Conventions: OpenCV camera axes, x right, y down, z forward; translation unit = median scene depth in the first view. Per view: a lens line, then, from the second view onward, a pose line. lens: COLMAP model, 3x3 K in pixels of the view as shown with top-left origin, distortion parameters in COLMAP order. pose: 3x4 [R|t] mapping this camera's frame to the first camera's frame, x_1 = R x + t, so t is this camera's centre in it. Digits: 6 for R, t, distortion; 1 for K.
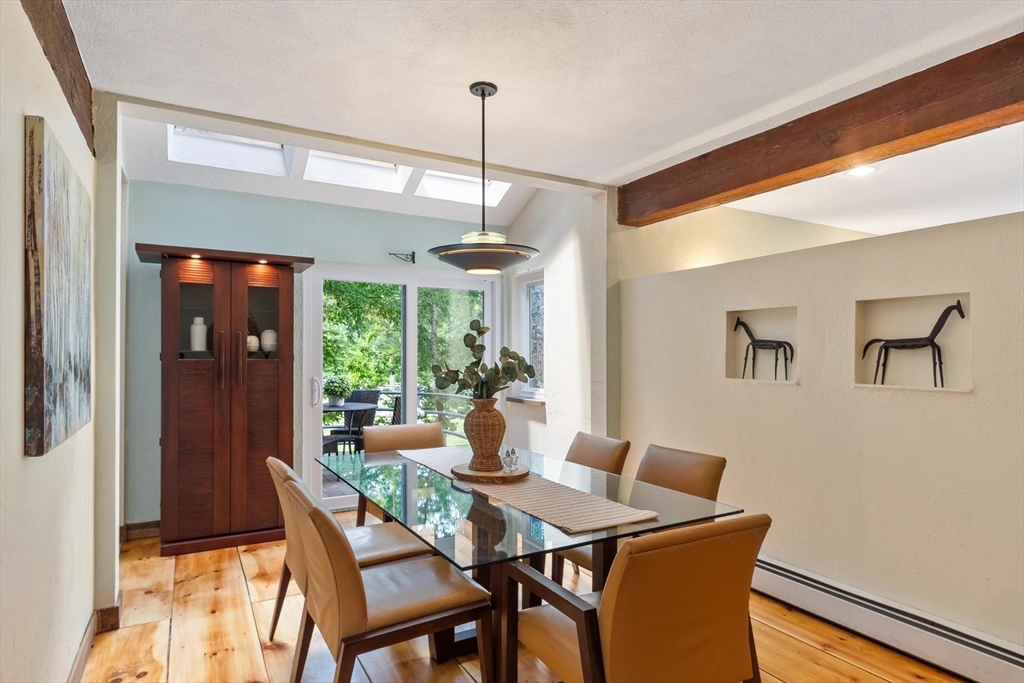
lens RADIAL K [[577.2, 0, 510.3], [0, 577.2, 351.4], [0, 0, 1]] dist [-0.002702, 0.000154]
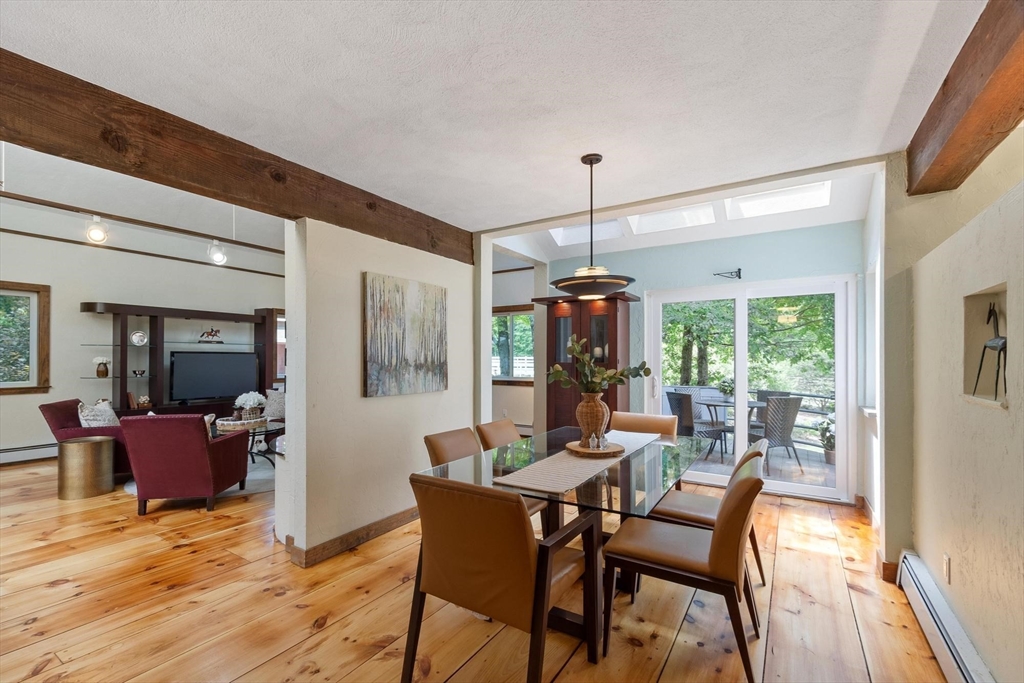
lens RADIAL K [[444.7, 0, 502.4], [0, 444.7, 371.1], [0, 0, 1]] dist [-0.010416, -0.000082]
pose [[0.485946, 0.021756, -0.873718, 0.746644], [0.005121, 0.999602, 0.027739, 0.004130], [0.873974, -0.017954, 0.485641, 0.340920]]
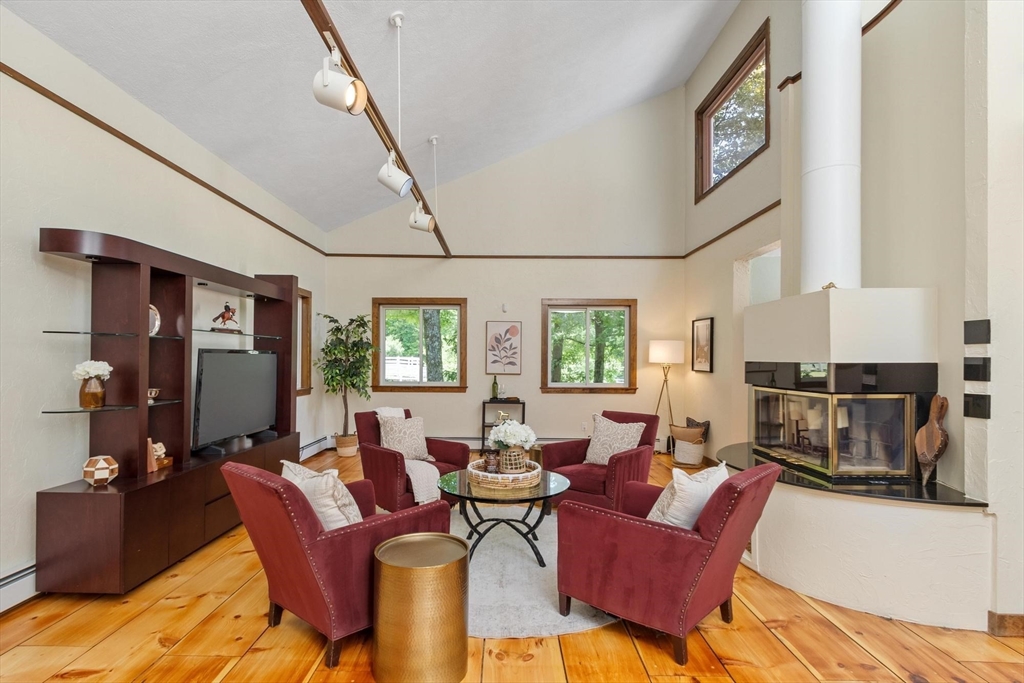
lens RADIAL K [[505.9, 0, 515.4], [0, 505.9, 360.7], [0, 0, 1]] dist [0.015306, -0.000162]
pose [[0.879079, 0.005665, -0.476642, -0.795910], [-0.001310, 0.999954, 0.009468, -0.028380], [0.476674, -0.007699, 0.879046, -0.834215]]
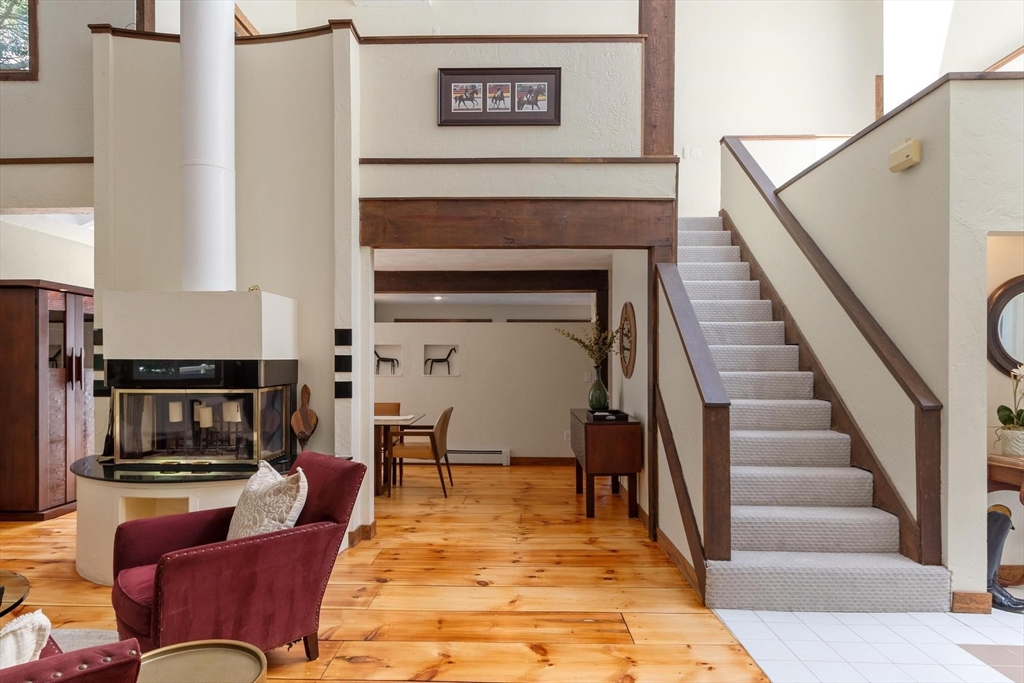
lens RADIAL K [[617.5, 0, 511.9], [0, 617.5, 350.7], [0, 0, 1]] dist [0.007343, 0.000961]
pose [[0.481900, 0.015940, 0.876081, -1.698566], [-0.007681, 0.999873, -0.013967, -0.019430], [-0.876193, 0.000002, 0.481961, -0.753058]]
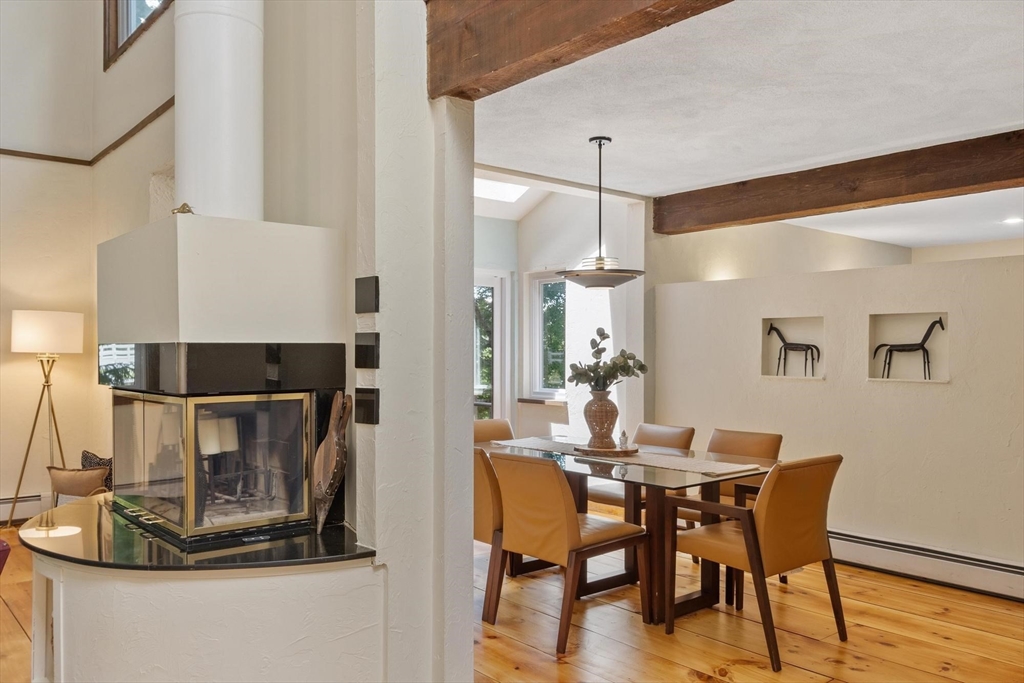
lens RADIAL K [[809.1, 0, 512.4], [0, 809.1, 347.1], [0, 0, 1]] dist [0.001497, 0.001377]
pose [[0.982136, 0.003435, 0.188143, -0.507480], [-0.003276, 0.999994, -0.001156, -0.008803], [-0.188146, 0.000519, 0.982141, -0.608611]]
